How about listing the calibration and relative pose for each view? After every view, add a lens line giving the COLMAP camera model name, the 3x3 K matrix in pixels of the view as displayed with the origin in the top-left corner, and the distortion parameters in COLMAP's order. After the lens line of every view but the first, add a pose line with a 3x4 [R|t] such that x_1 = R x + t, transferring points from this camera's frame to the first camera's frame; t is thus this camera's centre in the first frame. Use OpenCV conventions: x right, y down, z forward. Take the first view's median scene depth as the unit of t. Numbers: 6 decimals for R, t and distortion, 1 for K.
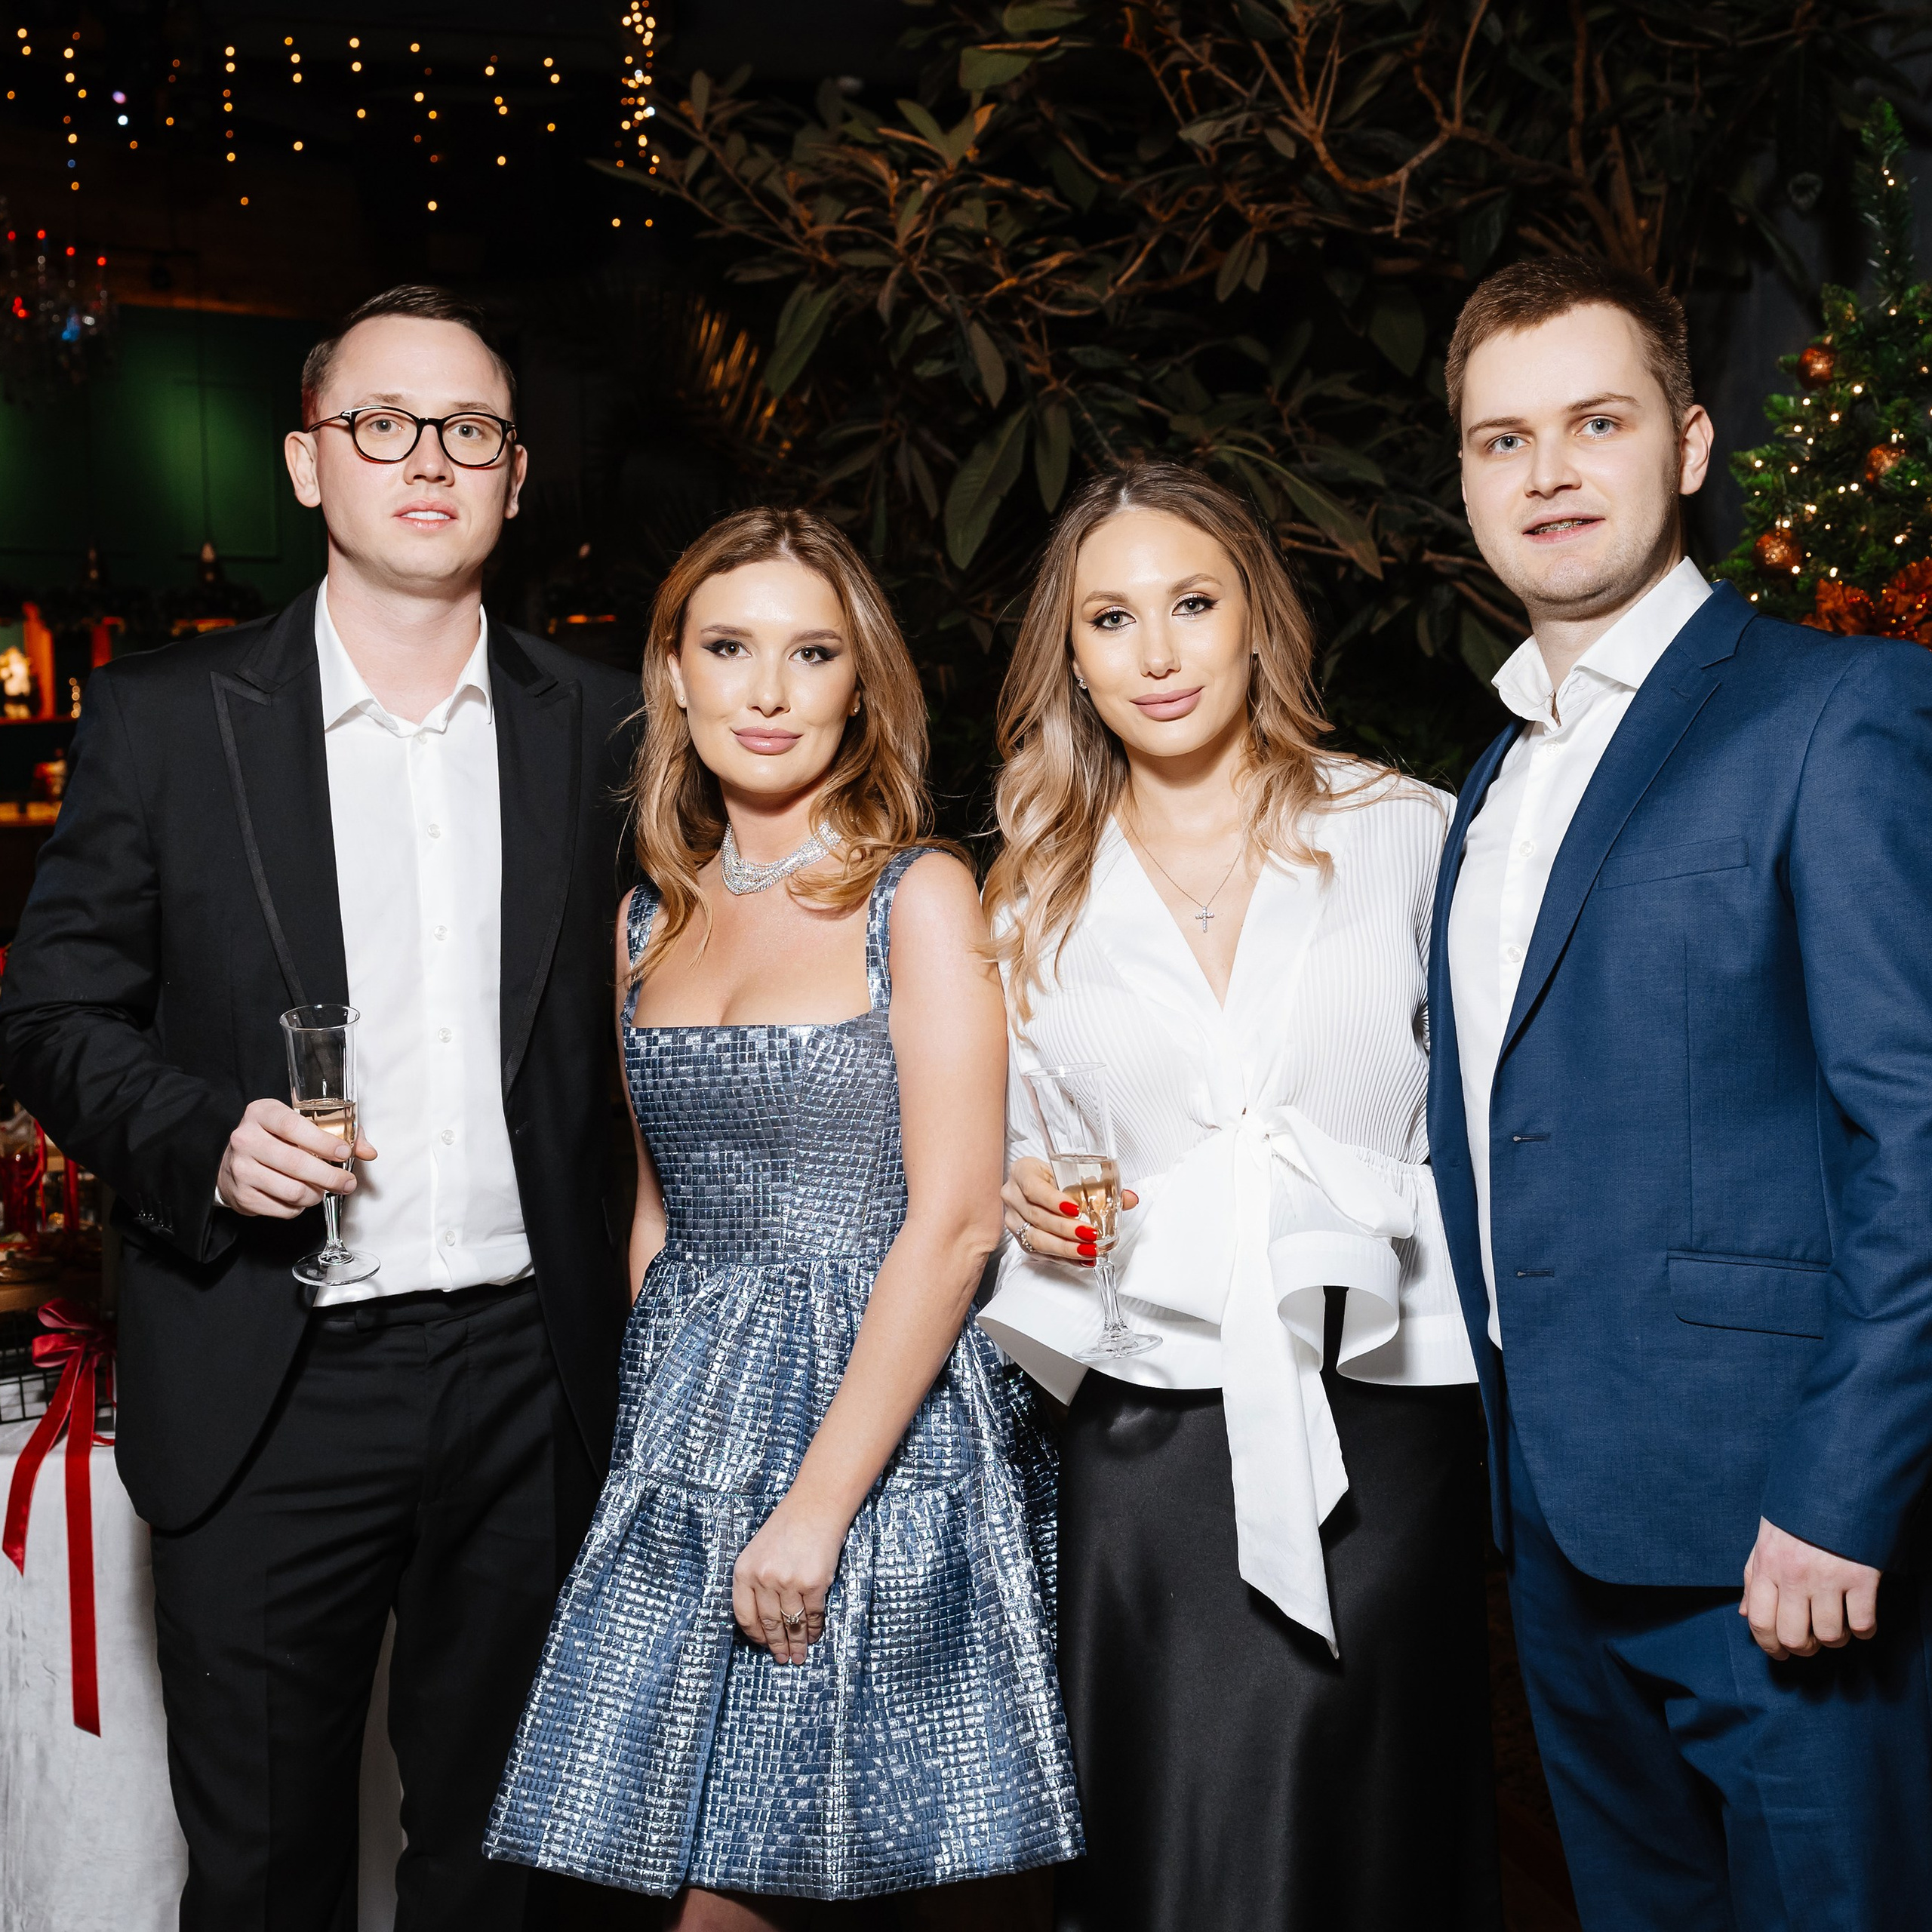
lens RADIAL K [[2968.8, 0, 953.5], [0, 2968.8, 963.2], [0, 0, 1]] dist [-0.009996, 0.017198]
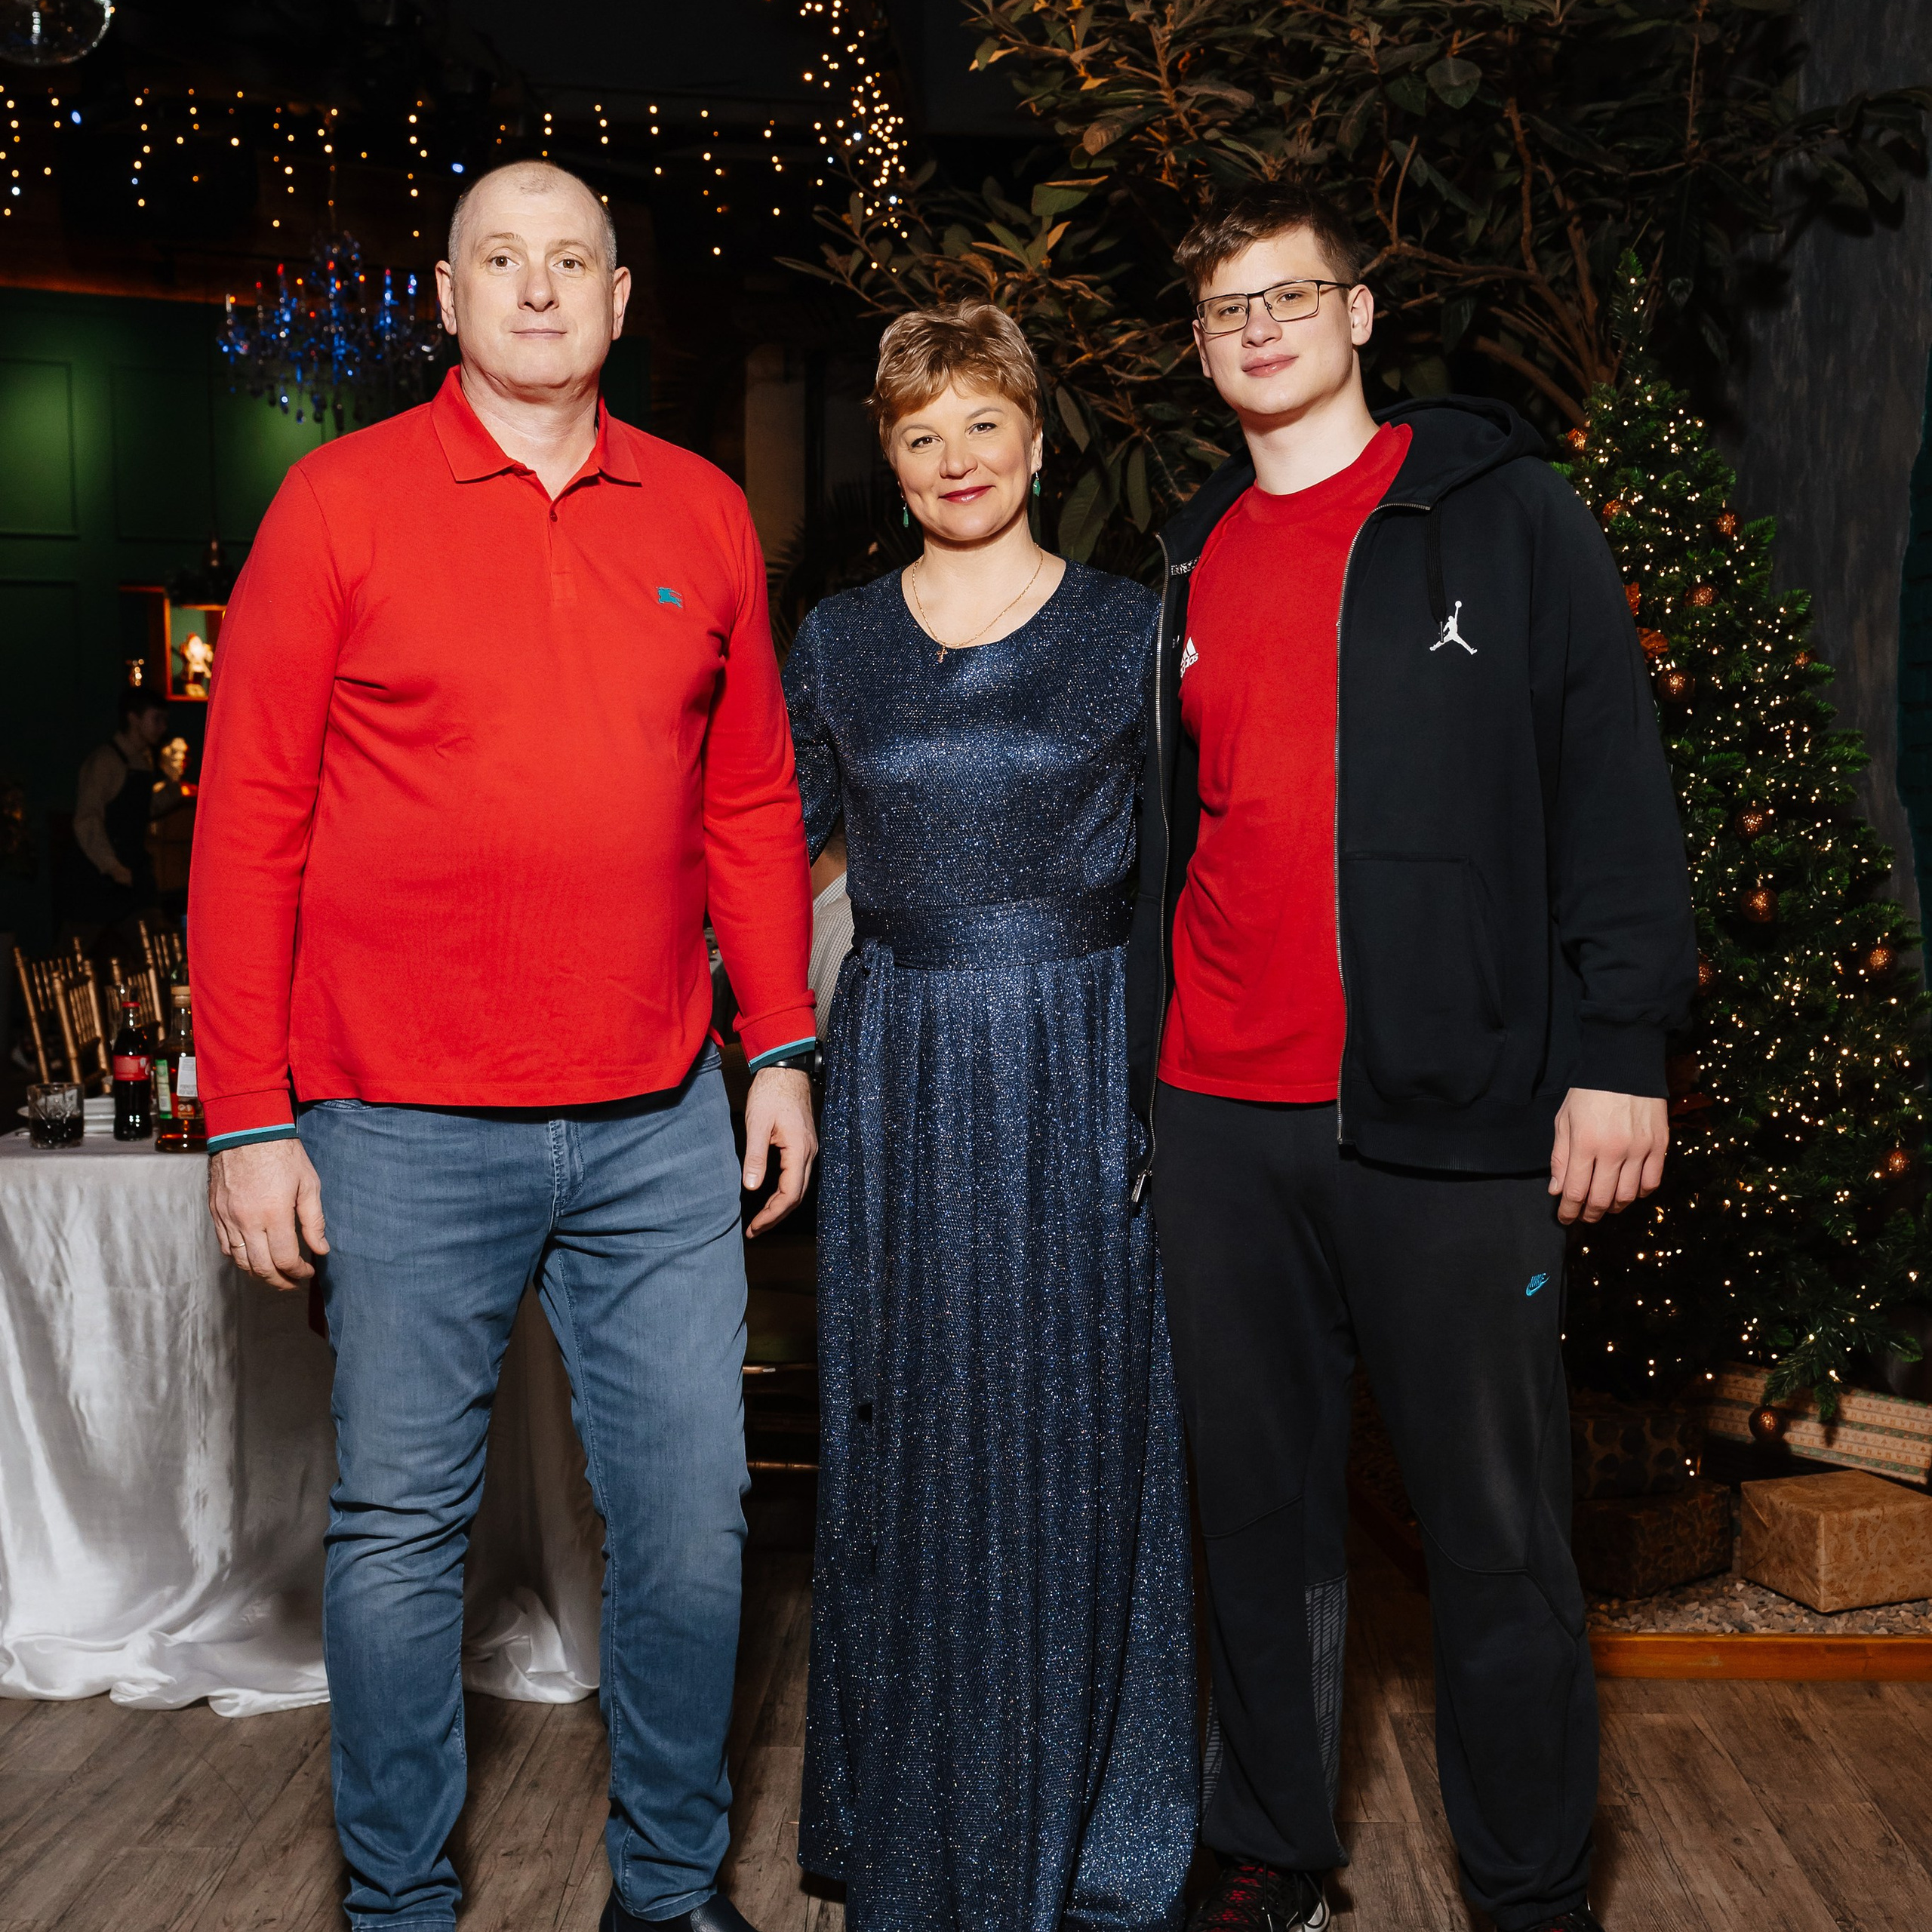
lens RADIAL K [[3036.2, 0, 973.8], [0, 3036.2, 965.0], [0, 0, 1]] dist [-0.012960, 0.062027]
pose [[0.993265, 0.019391, -0.114228, 0.125209], [-0.019181, 0.999812, 0.002936, 0.031076], [0.114263, -0.000725, 0.993450, -0.311148]]
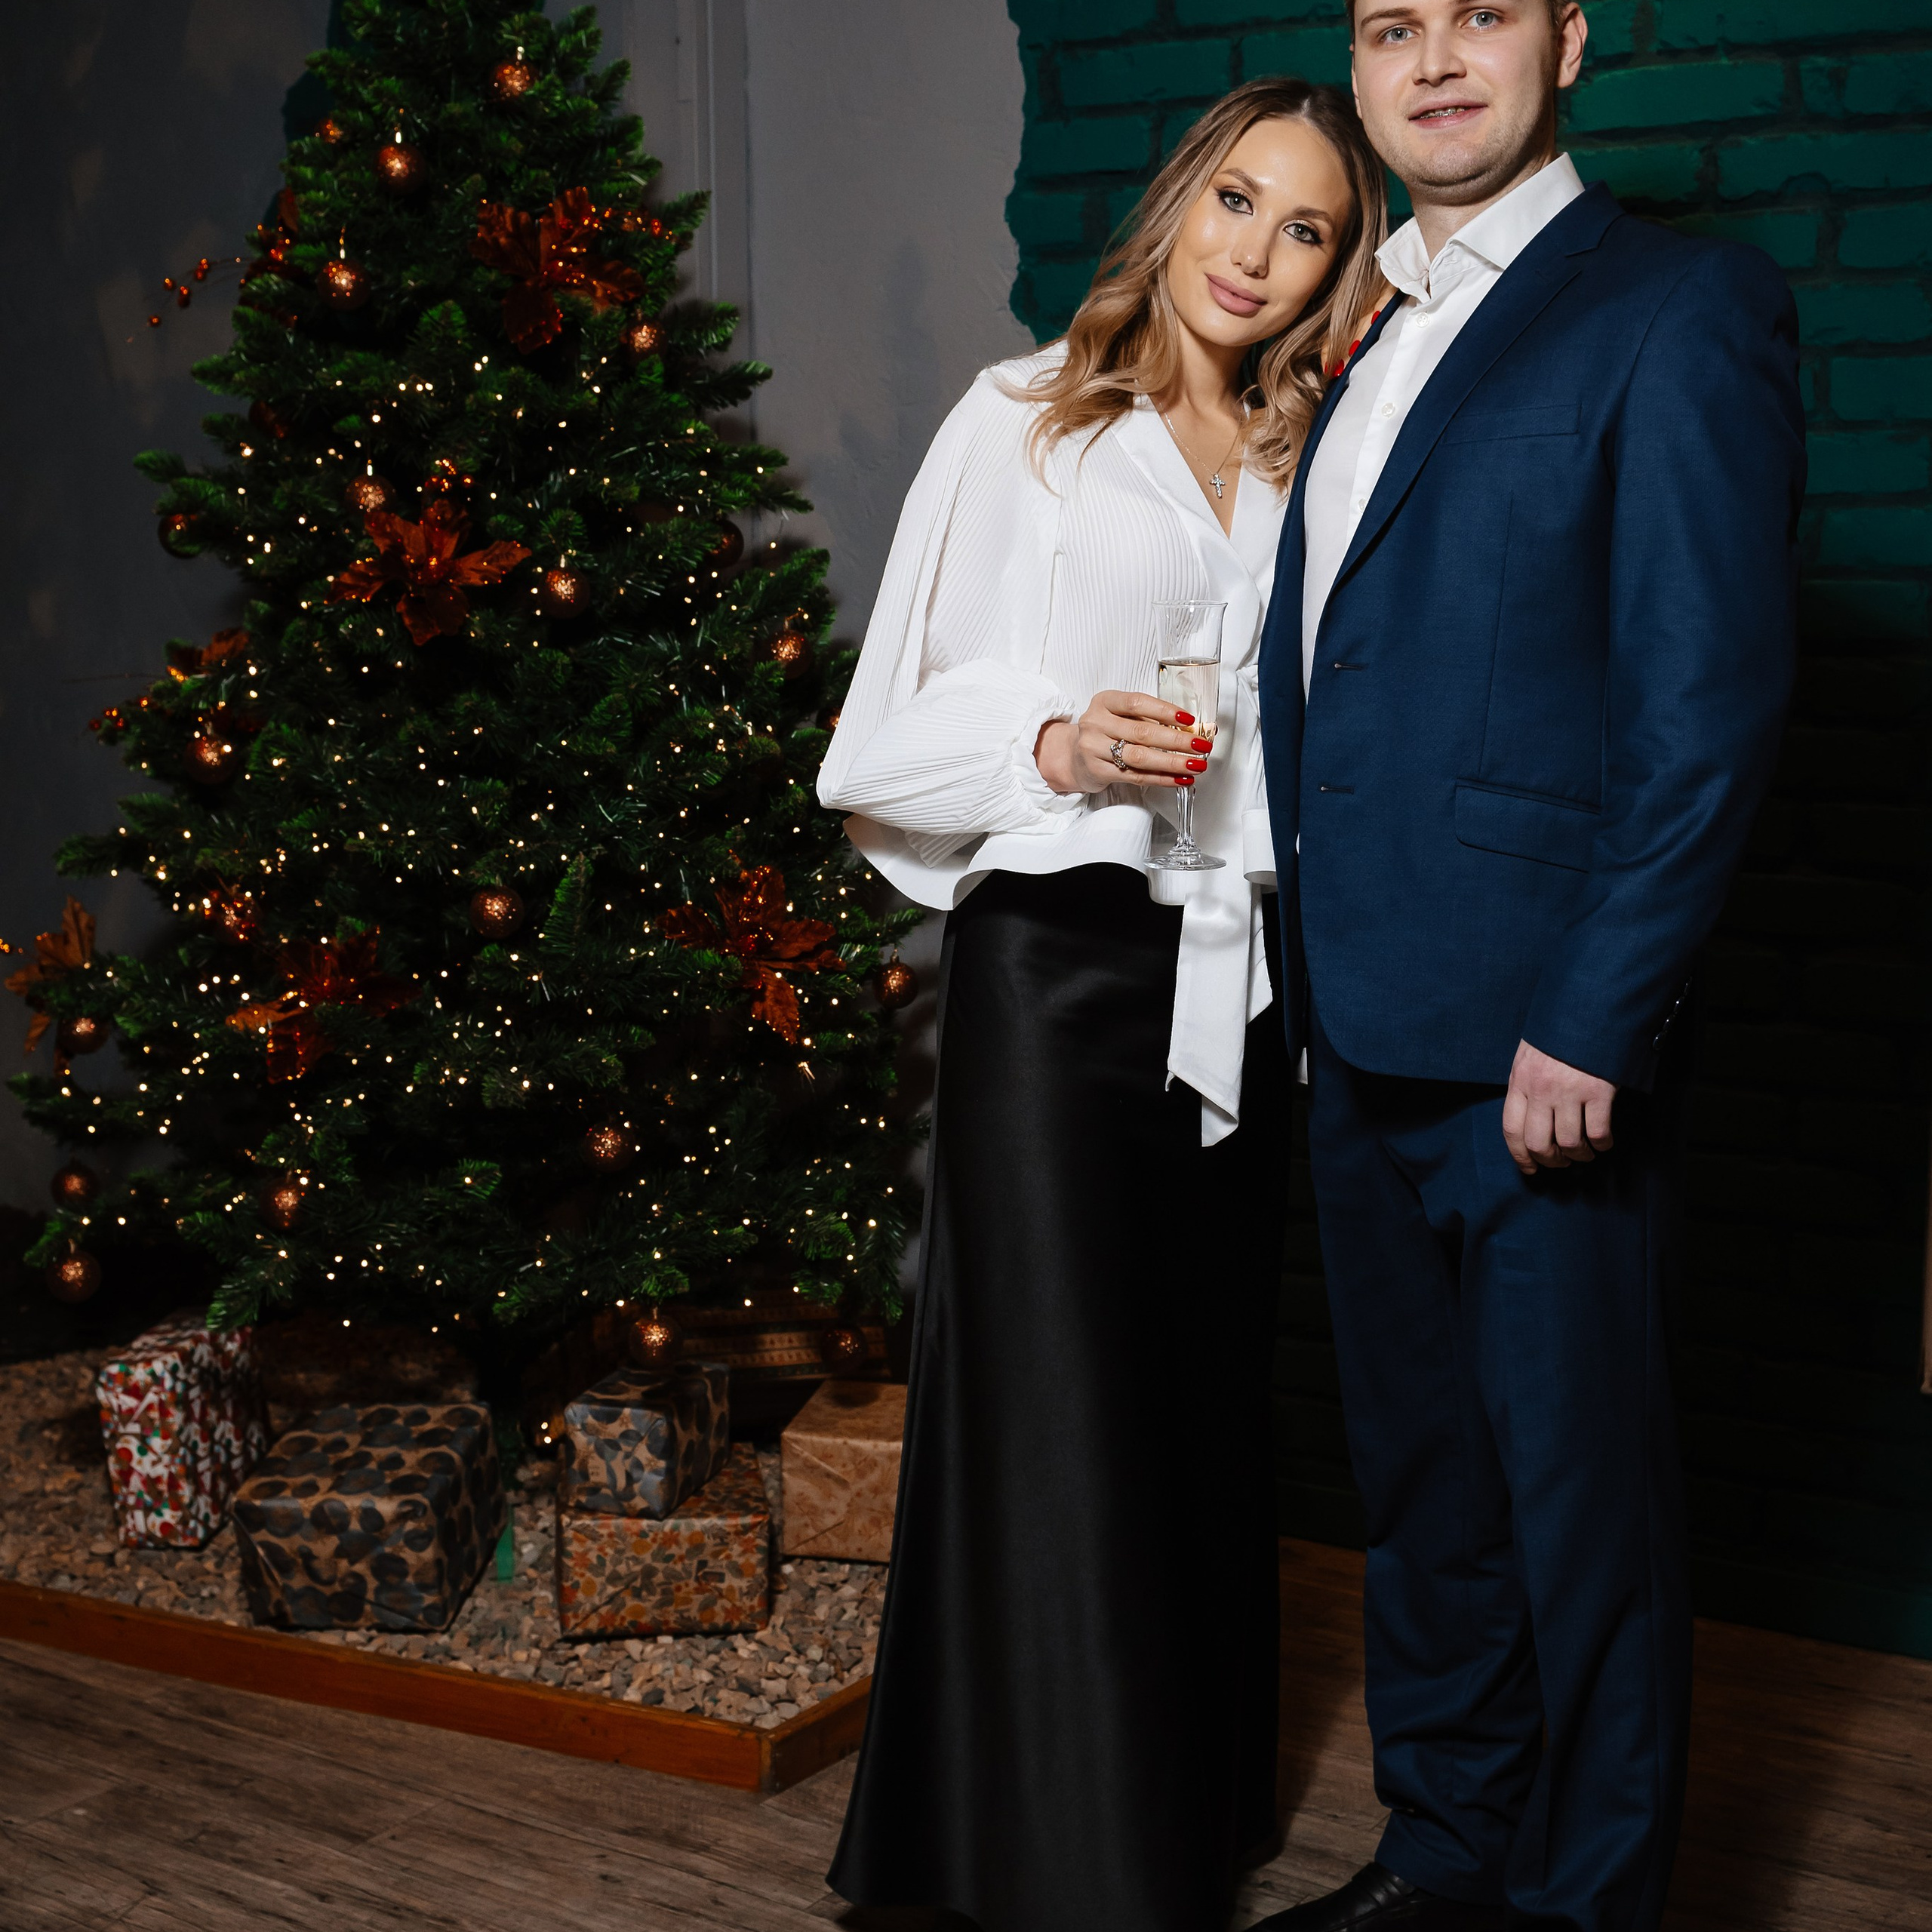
lens RADIAL K [[2968.8, 0, 953.5], [0, 2968.8, 963.2], [0, 0, 1]] dist [-0.009996, 0.017198]
pose [[0.599609, -0.098499, 0.794209, -0.261240], [0.037966, 0.994781, 0.094710, 0.017313], [-0.799392, -0.026636, 0.600219, 0.217231]]
